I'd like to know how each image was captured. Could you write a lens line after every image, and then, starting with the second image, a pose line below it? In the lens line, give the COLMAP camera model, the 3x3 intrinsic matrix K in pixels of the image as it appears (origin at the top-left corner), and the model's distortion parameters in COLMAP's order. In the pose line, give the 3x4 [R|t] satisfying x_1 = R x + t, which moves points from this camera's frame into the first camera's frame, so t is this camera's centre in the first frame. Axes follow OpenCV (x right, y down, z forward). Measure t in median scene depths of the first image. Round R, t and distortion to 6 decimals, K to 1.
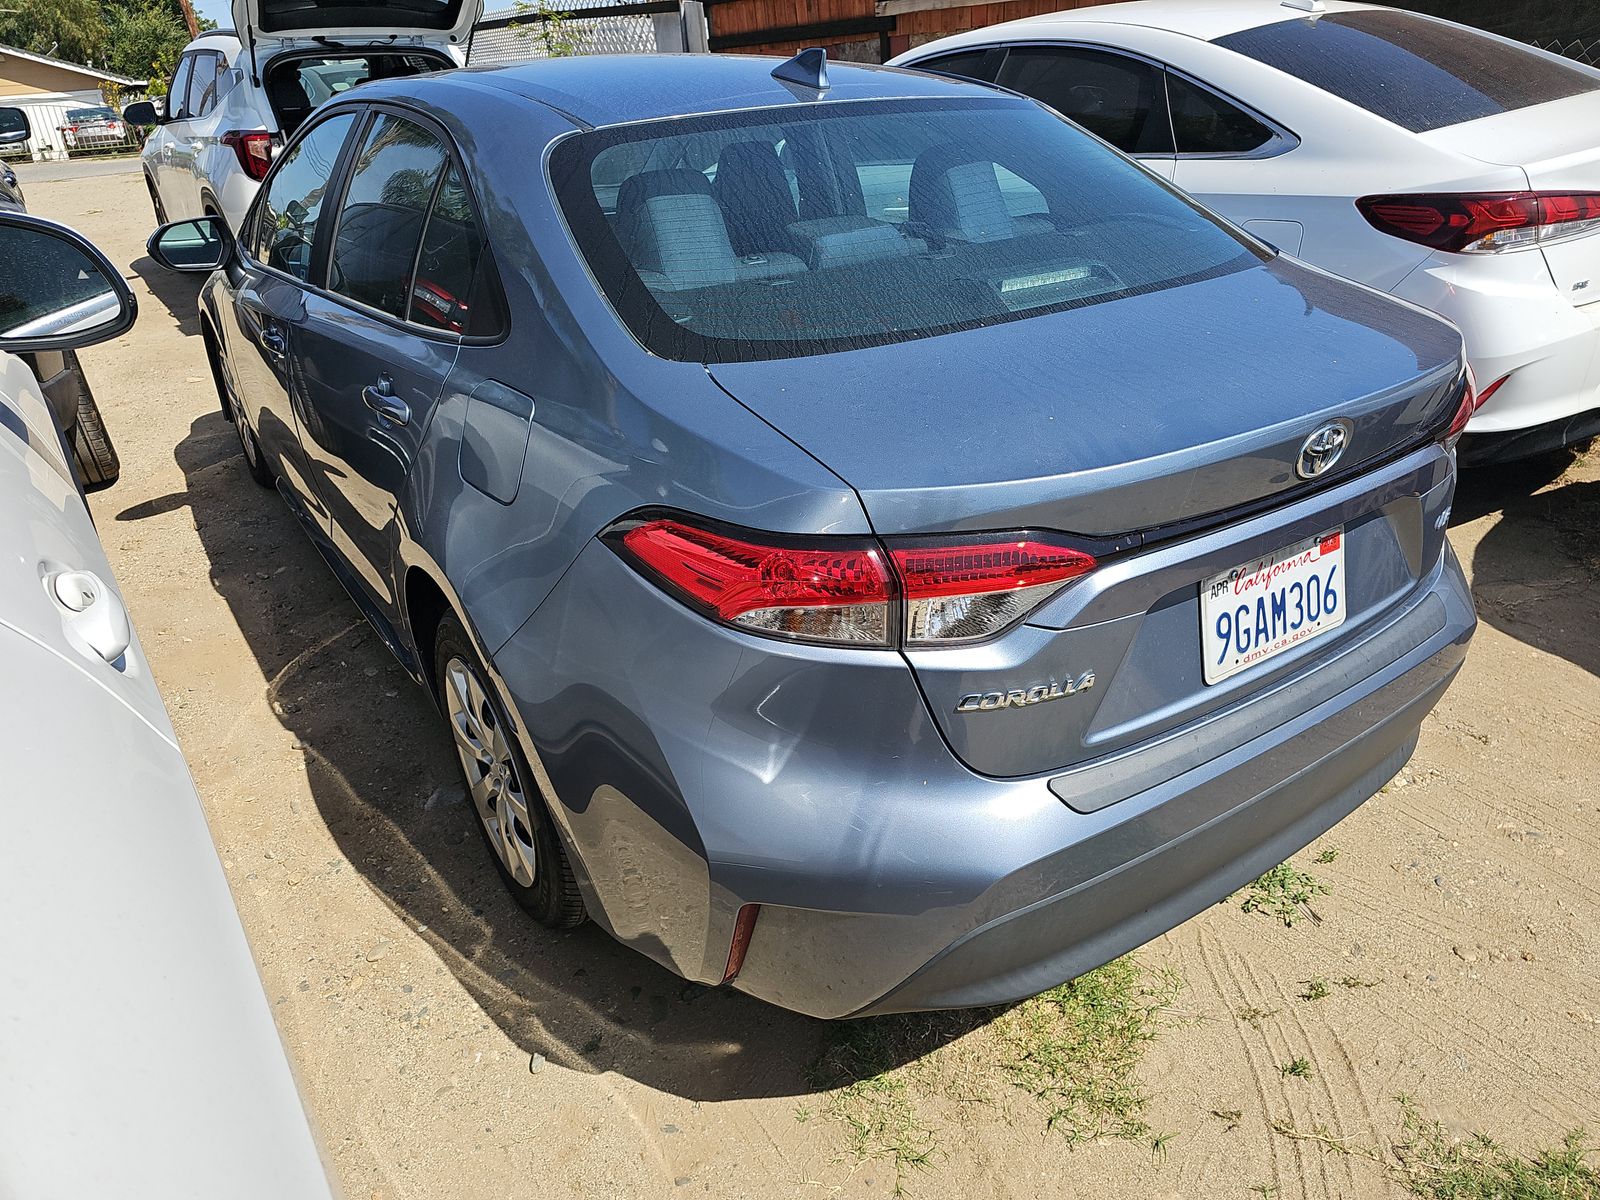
lens RADIAL K [[1077.0, 0, 820.6], [0, 1077.0, 595.1], [0, 0, 1]] dist [0.023602, -0.001385]
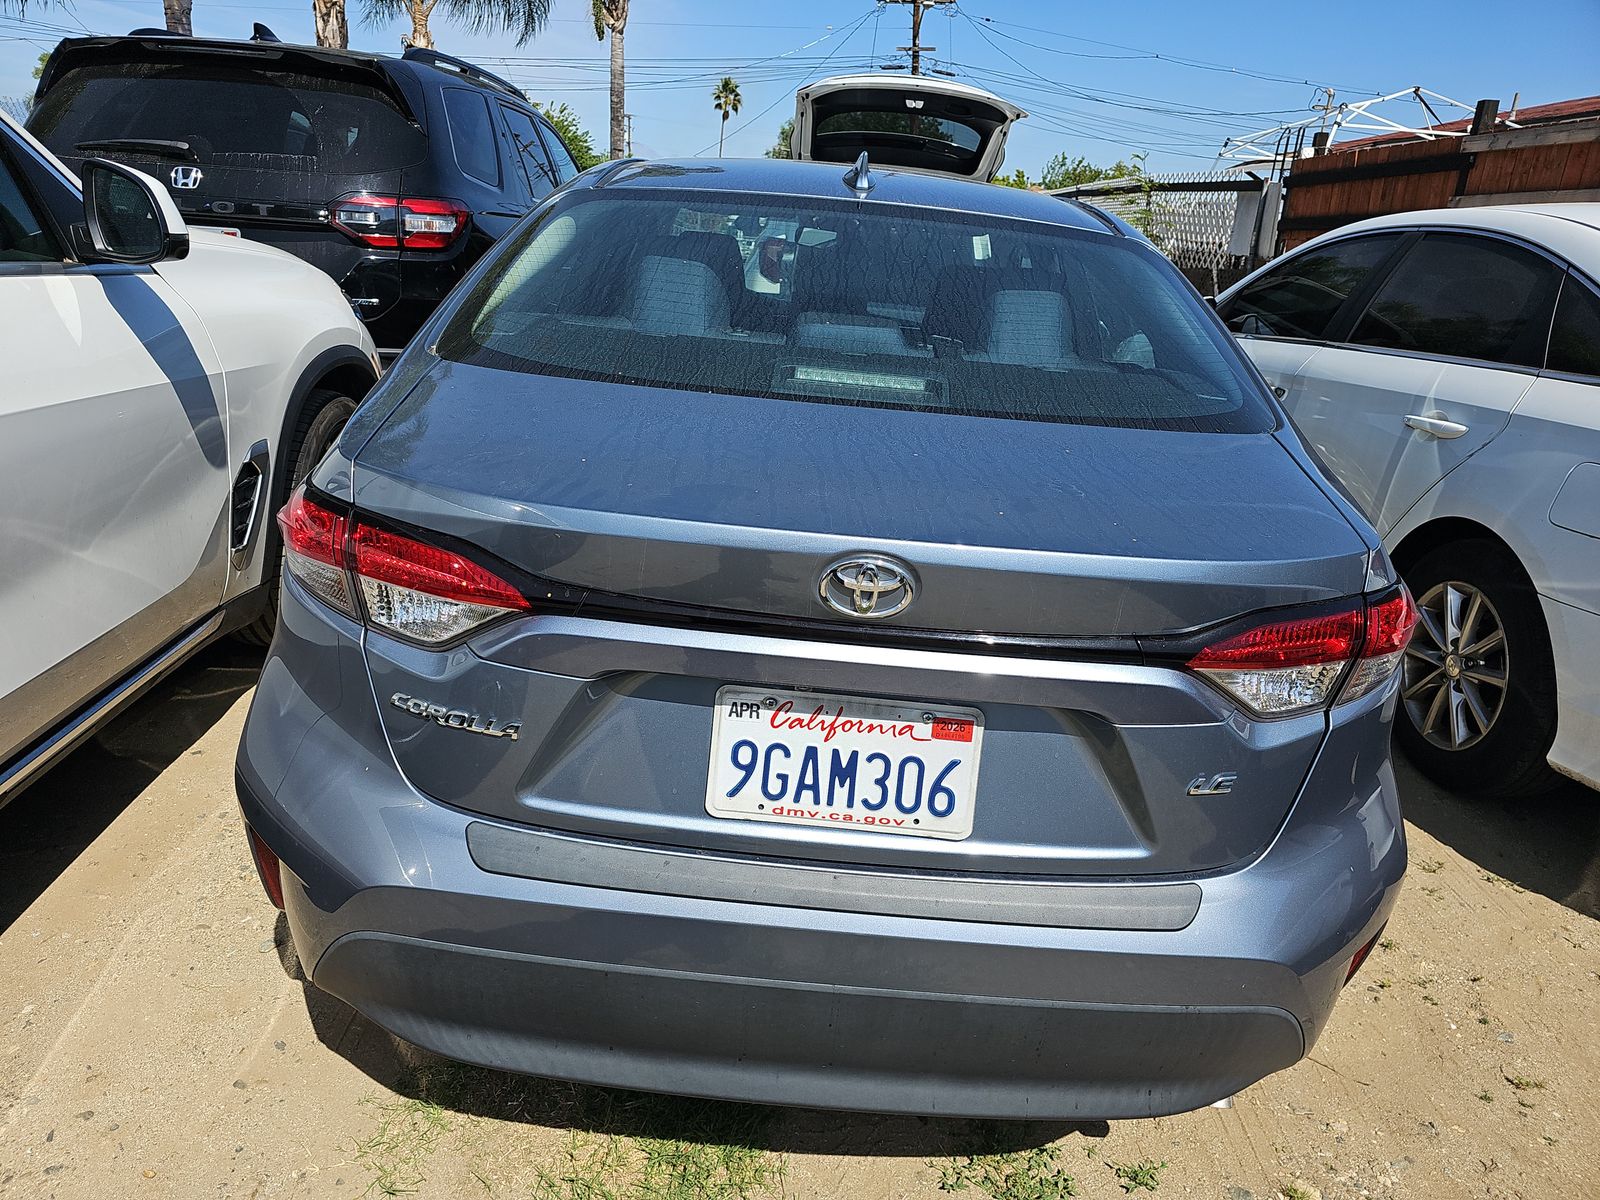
lens RADIAL K [[1080.1, 0, 800.0], [0, 1080.1, 600.0], [0, 0, 1]] dist [0.051497, -0.038191]
pose [[0.812899, 0.295066, -0.502126, 0.746326], [-0.360458, 0.932087, -0.035825, -0.066911], [0.457454, 0.210117, 0.864052, 0.227961]]
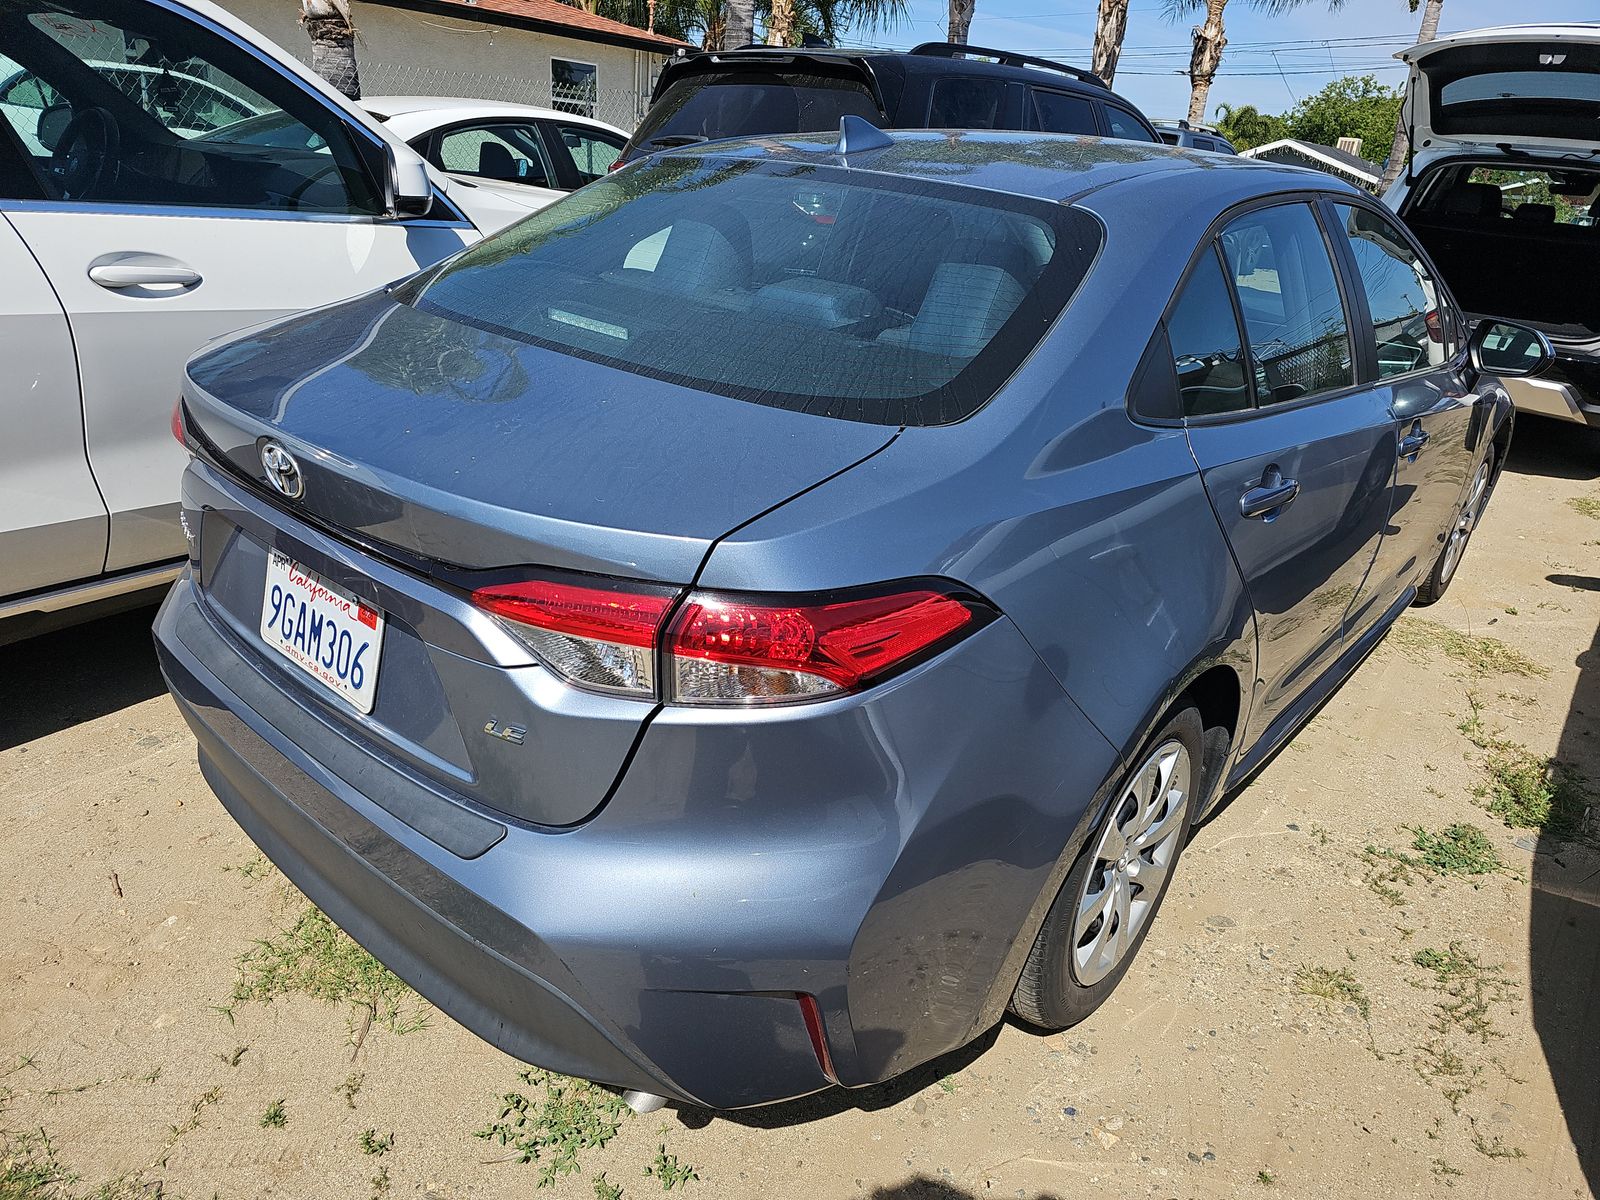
lens RADIAL K [[1080.1, 0, 800.0], [0, 1080.1, 600.0], [0, 0, 1]] dist [0.051497, -0.038191]
pose [[0.256326, 0.435682, -0.862831, 1.342976], [-0.509267, 0.819581, 0.262553, -0.483827], [0.821550, 0.372112, 0.431958, 0.887294]]
